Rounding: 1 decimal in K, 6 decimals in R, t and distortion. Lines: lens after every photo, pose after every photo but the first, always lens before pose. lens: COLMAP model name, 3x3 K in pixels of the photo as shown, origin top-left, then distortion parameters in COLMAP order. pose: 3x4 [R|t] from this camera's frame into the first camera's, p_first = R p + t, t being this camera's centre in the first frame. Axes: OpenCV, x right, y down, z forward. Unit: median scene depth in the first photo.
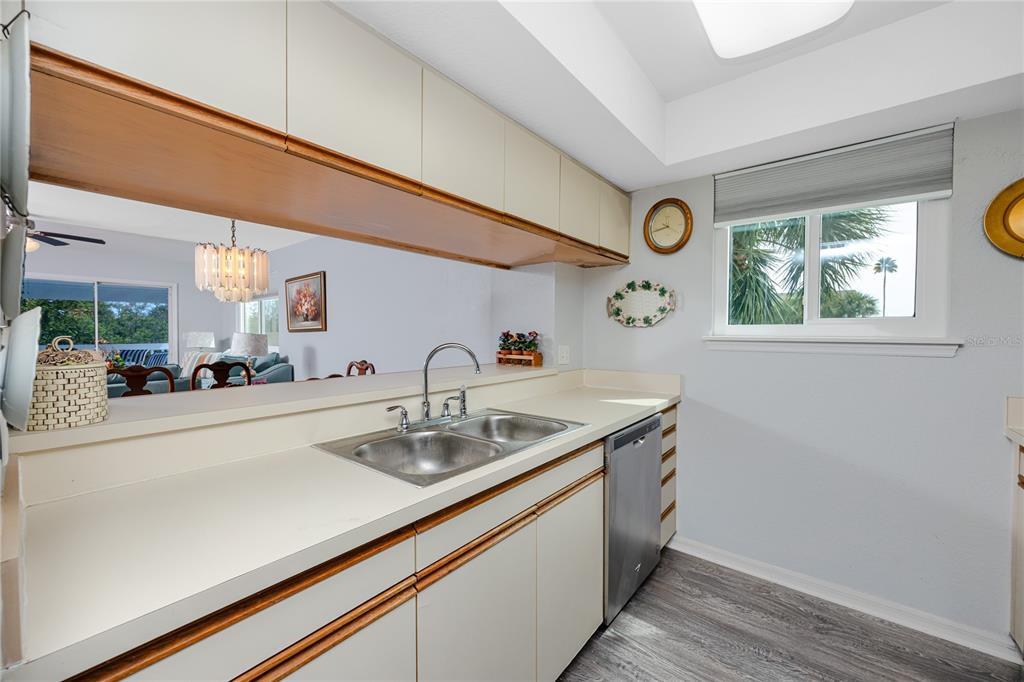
lens RADIAL K [[410.3, 0, 496.6], [0, 410.3, 341.2], [0, 0, 1]] dist [0.000195, 0.000079]
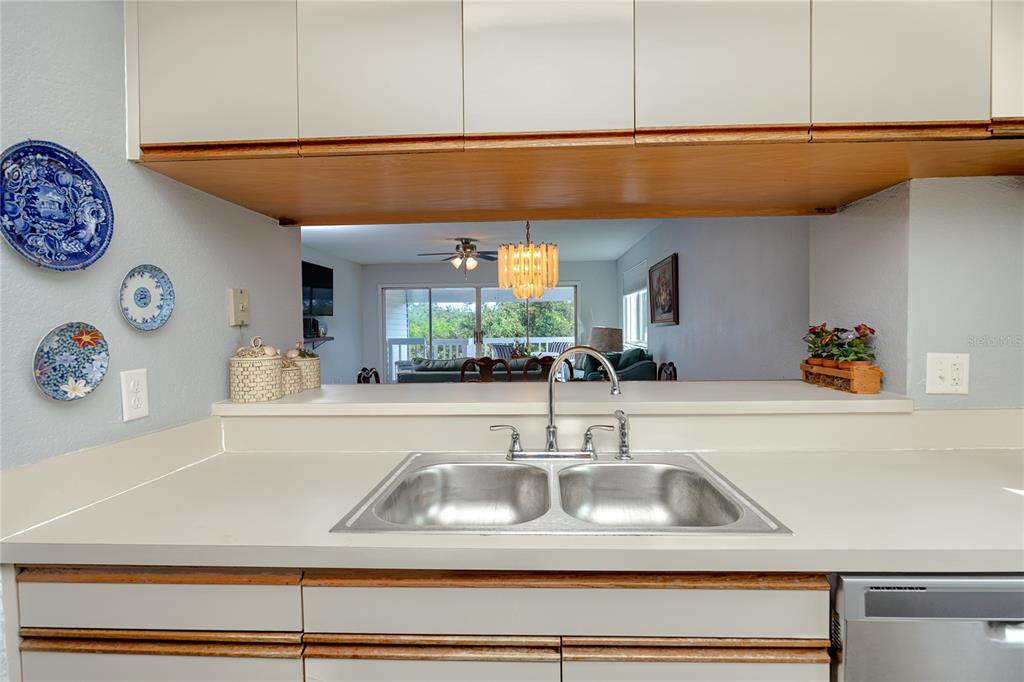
lens RADIAL K [[475.2, 0, 521.5], [0, 475.2, 337.0], [0, 0, 1]] dist [-0.010385, 0.000309]
pose [[0.603209, 0.009706, -0.797524, 0.456323], [-0.004384, 0.999951, 0.008853, -0.017138], [0.797571, -0.001844, 0.603222, 0.442770]]
